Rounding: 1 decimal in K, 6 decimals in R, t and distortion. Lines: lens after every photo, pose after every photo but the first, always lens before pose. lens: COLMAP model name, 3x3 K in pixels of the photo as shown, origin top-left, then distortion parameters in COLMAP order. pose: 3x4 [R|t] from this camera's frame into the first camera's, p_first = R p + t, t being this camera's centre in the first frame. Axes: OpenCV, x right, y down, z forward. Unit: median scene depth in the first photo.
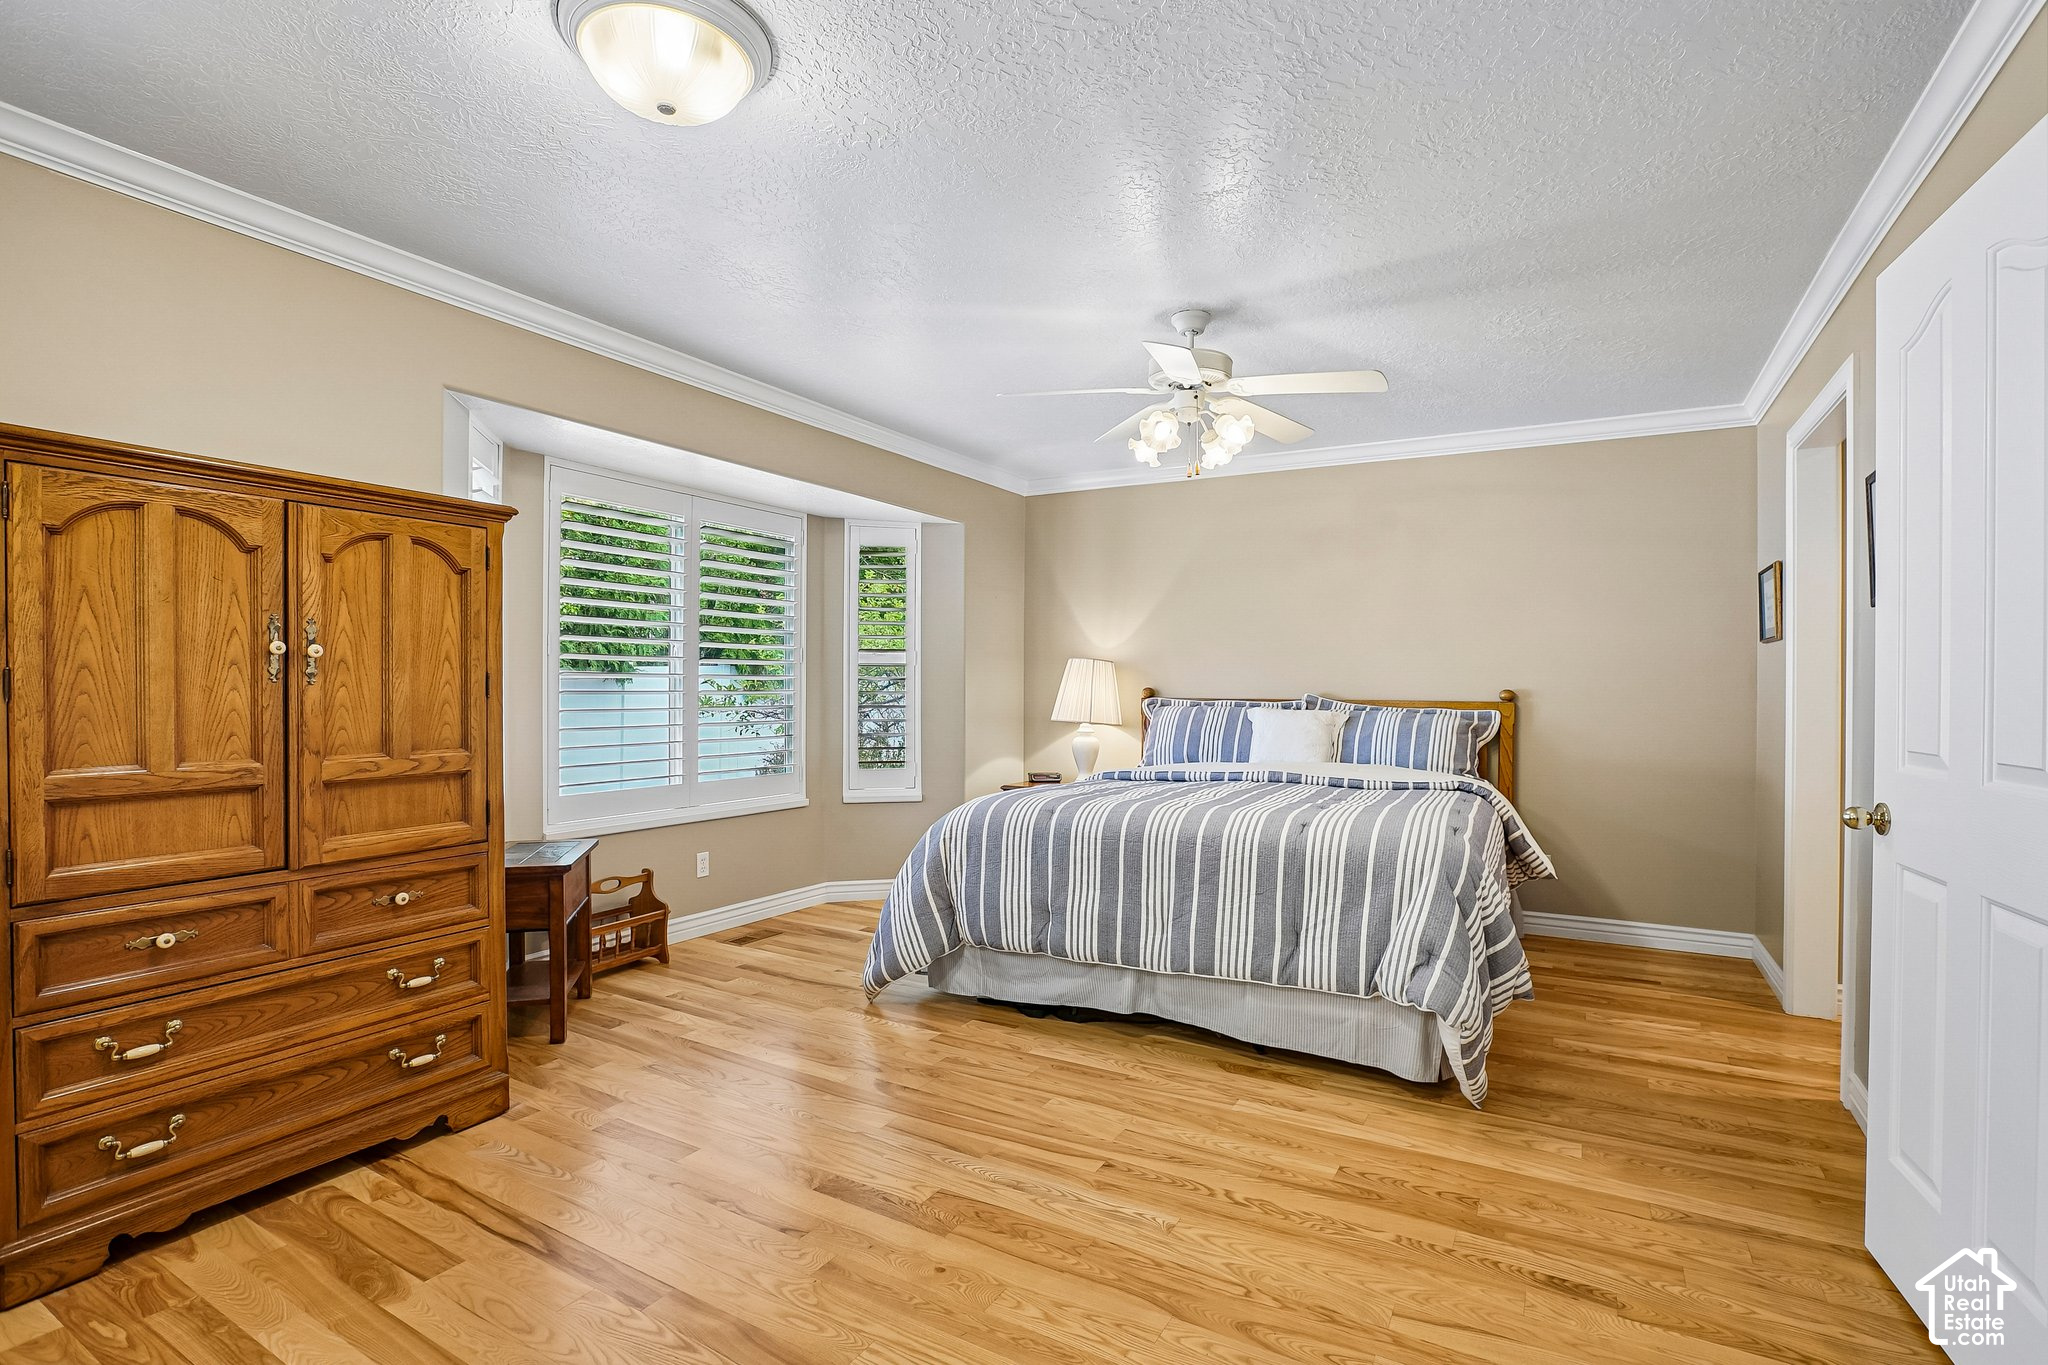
lens RADIAL K [[965.5, 0, 1030.7], [0, 965.5, 686.5], [0, 0, 1]] dist [-0.051262, 0.022393]
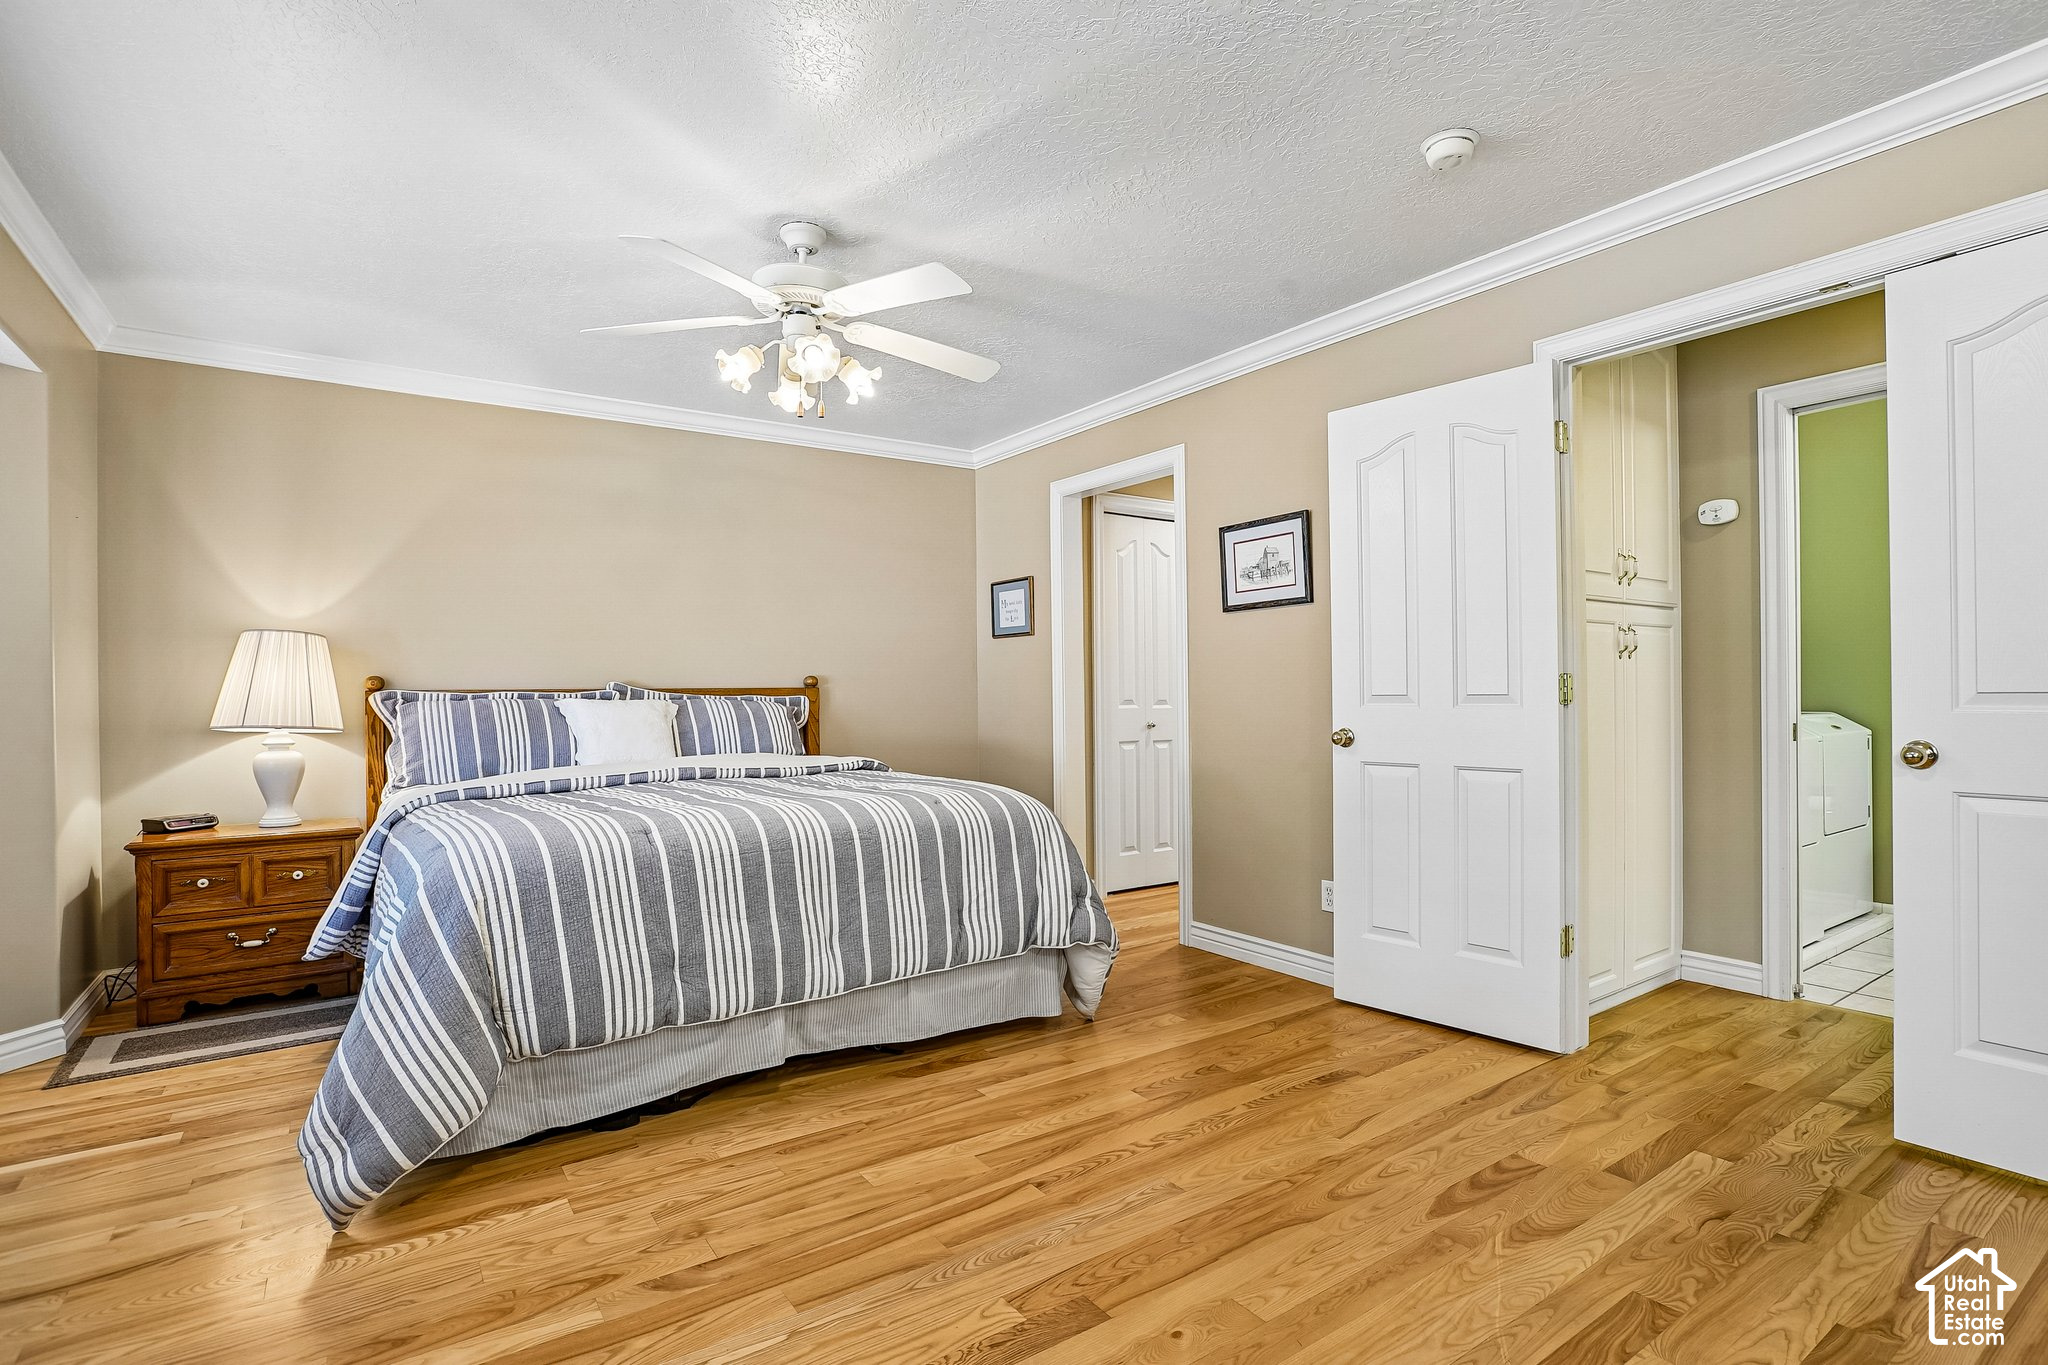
lens RADIAL K [[1007.7, 0, 1024.0], [0, 1007.7, 682.5], [0, 0, 1]] dist [-0.055614, 0.025632]
pose [[0.425965, -0.002052, 0.904737, -0.575936], [0.013061, 0.999907, -0.003882, 0.025936], [-0.904645, 0.013470, 0.425952, 0.456987]]
